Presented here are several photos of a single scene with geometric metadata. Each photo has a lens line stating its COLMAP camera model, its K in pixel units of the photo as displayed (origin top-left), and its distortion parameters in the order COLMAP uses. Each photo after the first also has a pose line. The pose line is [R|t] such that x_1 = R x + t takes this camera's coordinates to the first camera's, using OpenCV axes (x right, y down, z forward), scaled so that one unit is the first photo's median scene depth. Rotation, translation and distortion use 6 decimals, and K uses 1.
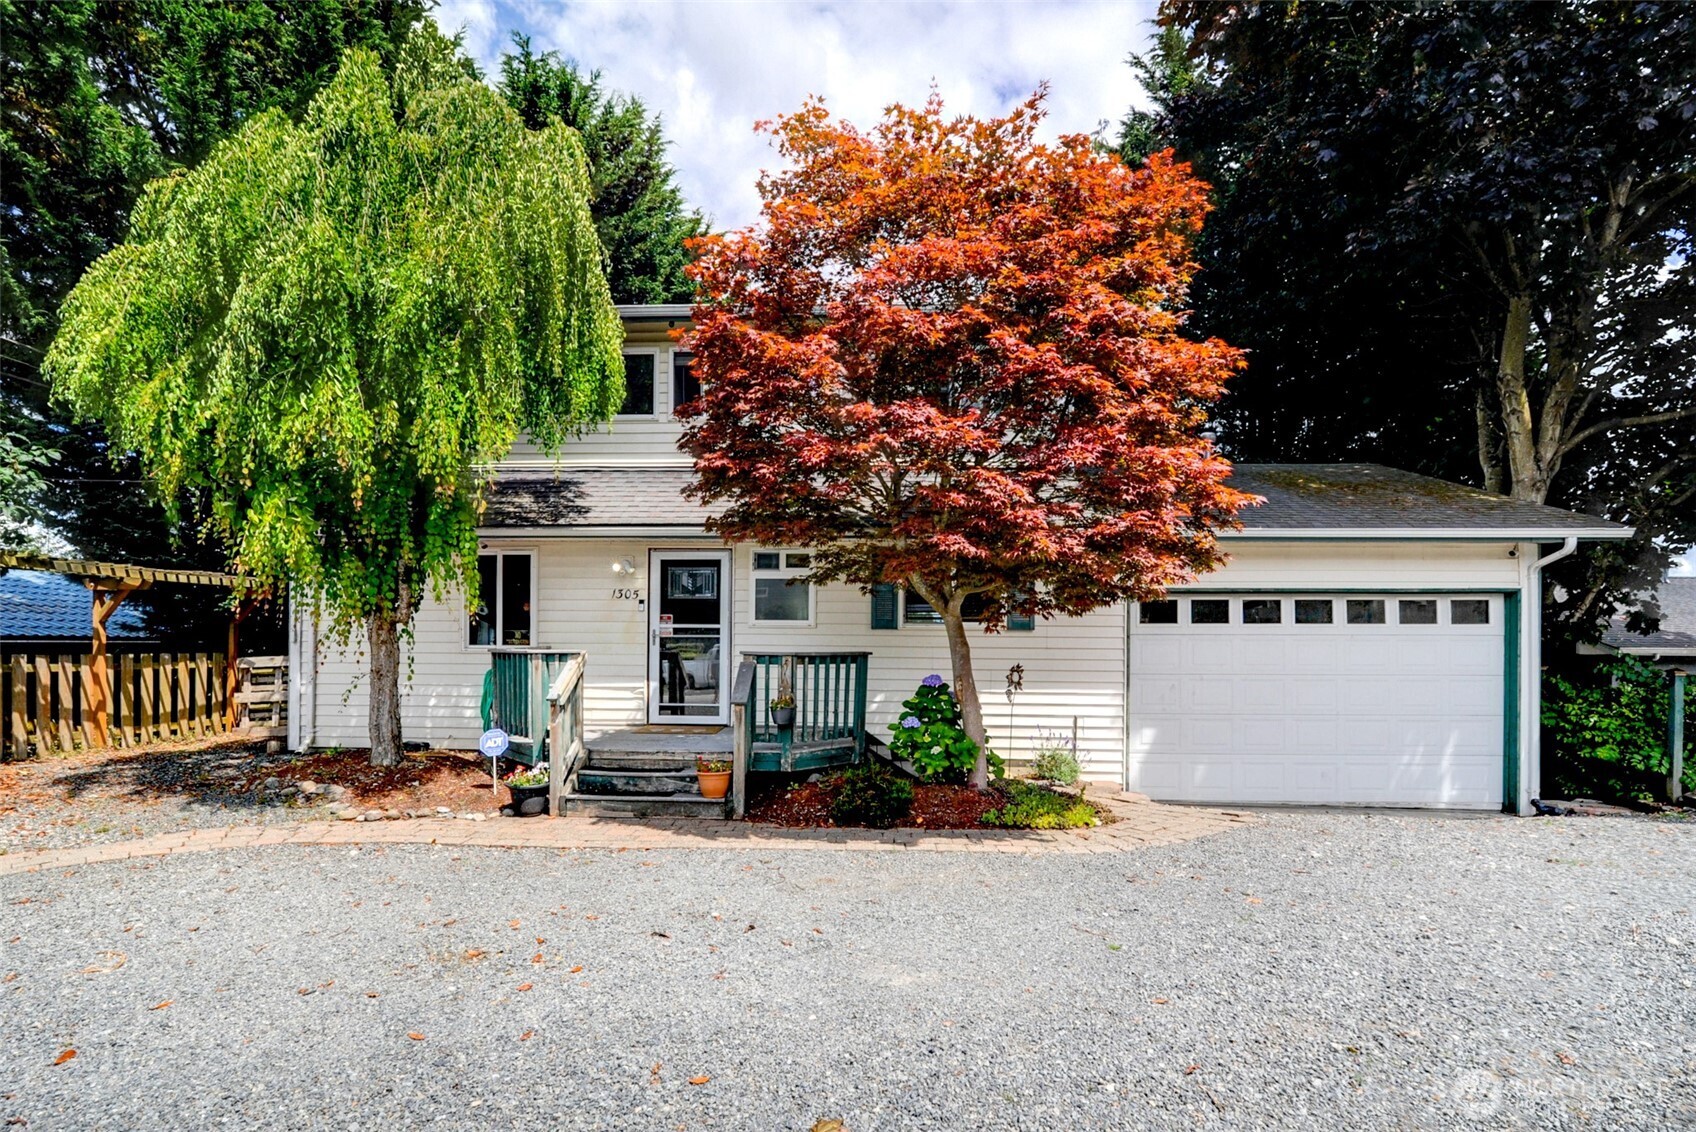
lens RADIAL K [[801.0, 0, 846.4], [0, 801.0, 590.0], [0, 0, 1]] dist [-0.014583, -0.000559]
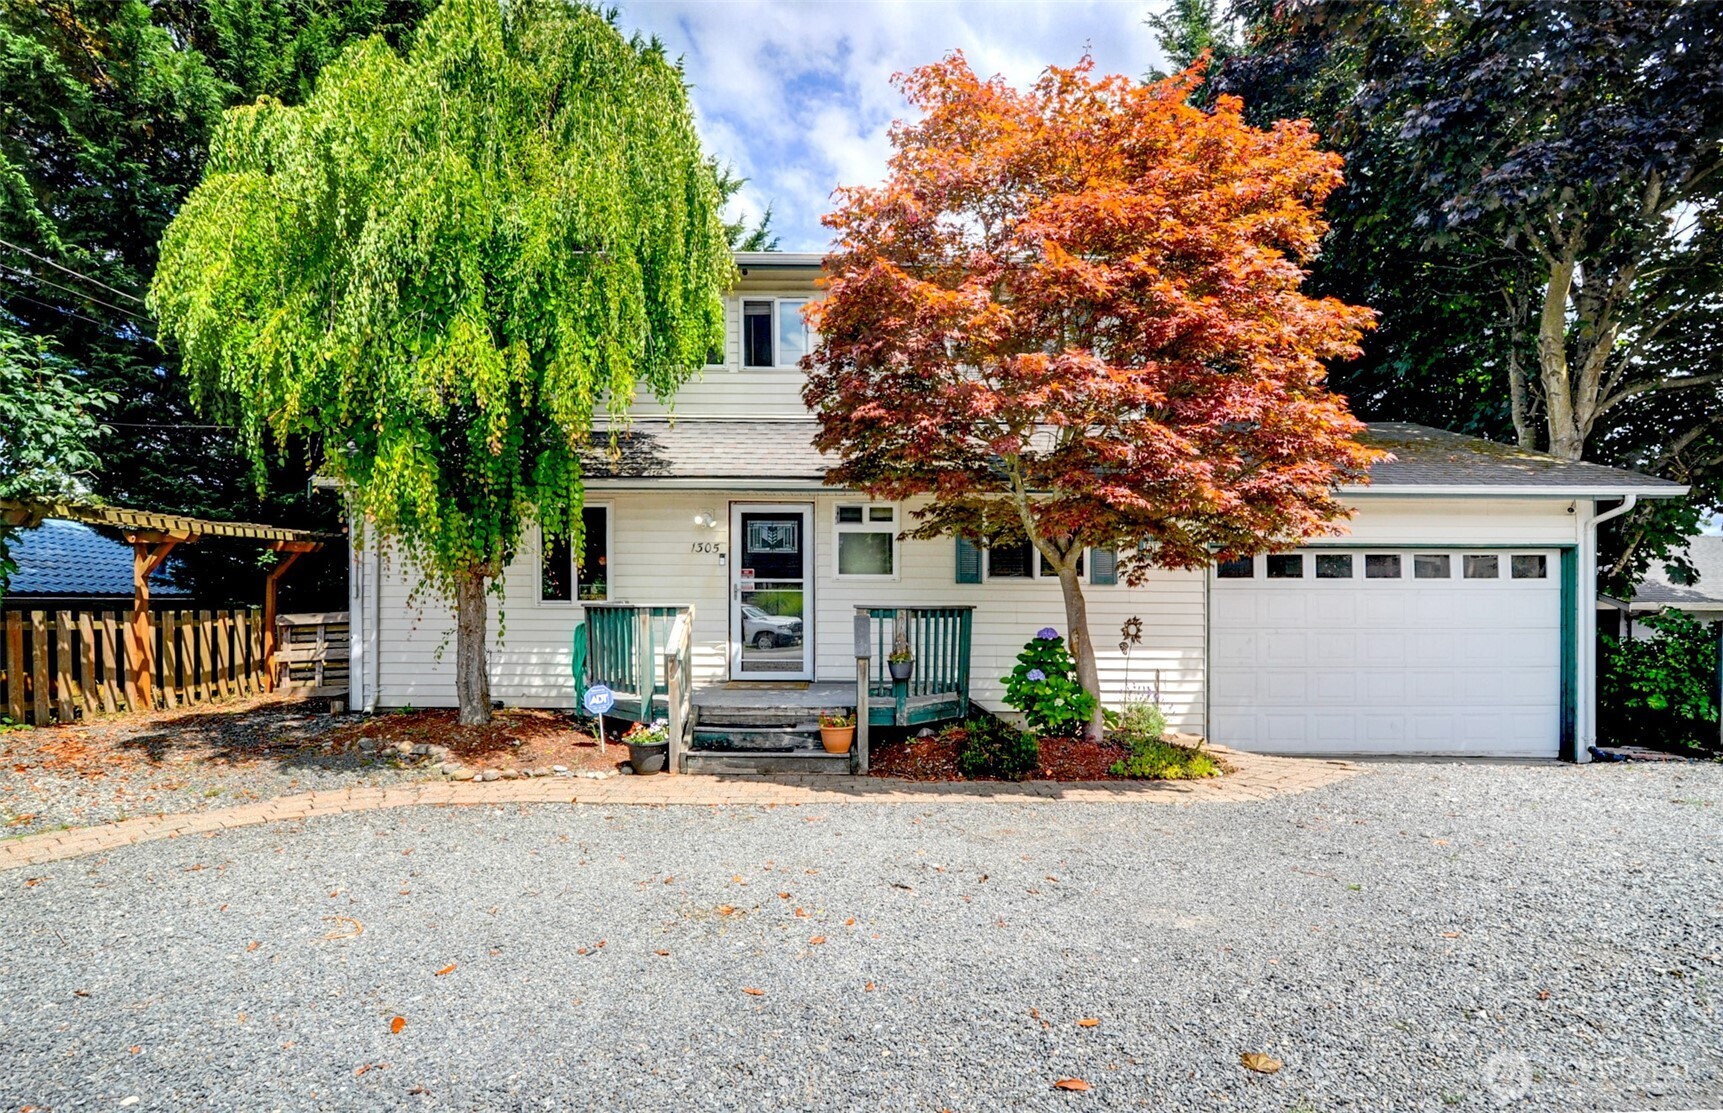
lens RADIAL K [[811.3, 0, 861.5], [0, 811.3, 556.5], [0, 0, 1]] dist [-0.015551, 0.000343]
pose [[0.998665, 0.001296, 0.051645, -0.179758], [-0.001854, 0.999940, 0.010759, 0.006060], [-0.051628, -0.010841, 0.998608, 0.001615]]
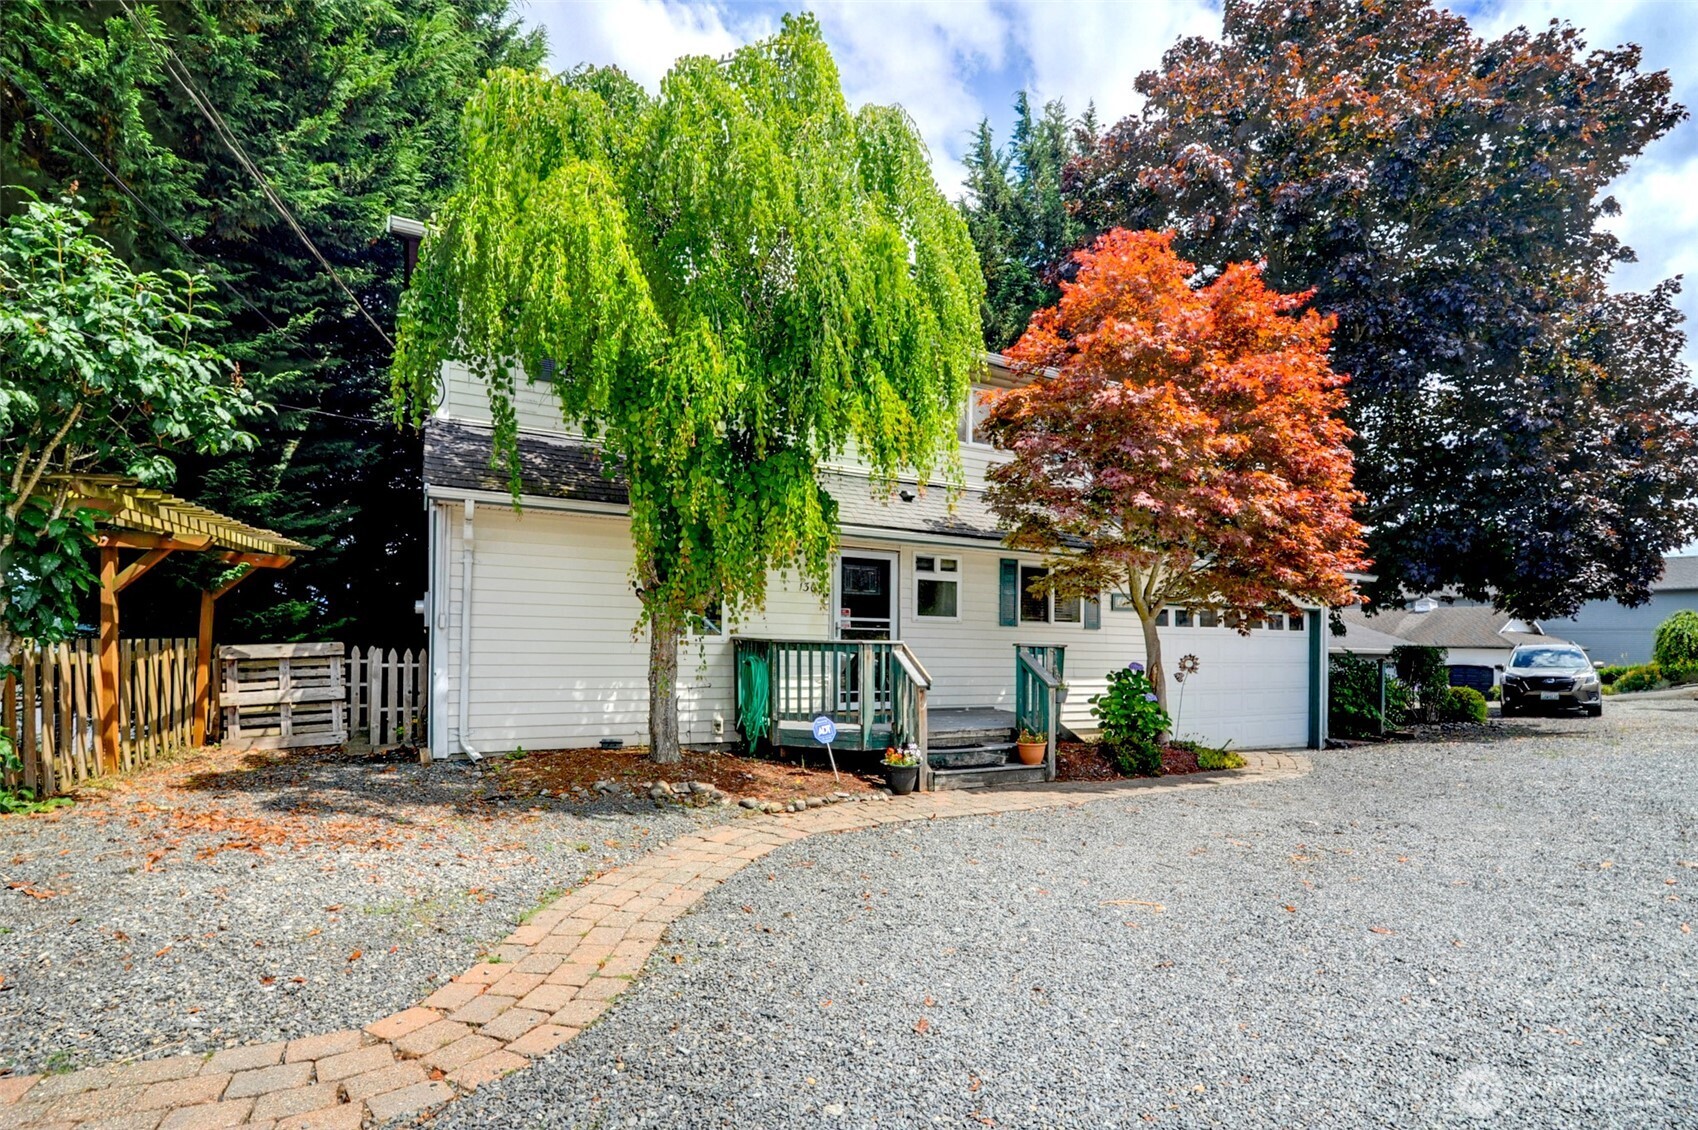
lens RADIAL K [[771.4, 0, 893.7], [0, 771.4, 591.3], [0, 0, 1]] dist [-0.016113, 0.000371]
pose [[0.861794, 0.043451, 0.505394, -0.907207], [-0.047063, 0.998876, -0.005626, 0.014125], [-0.505070, -0.018937, 0.862870, 0.103527]]
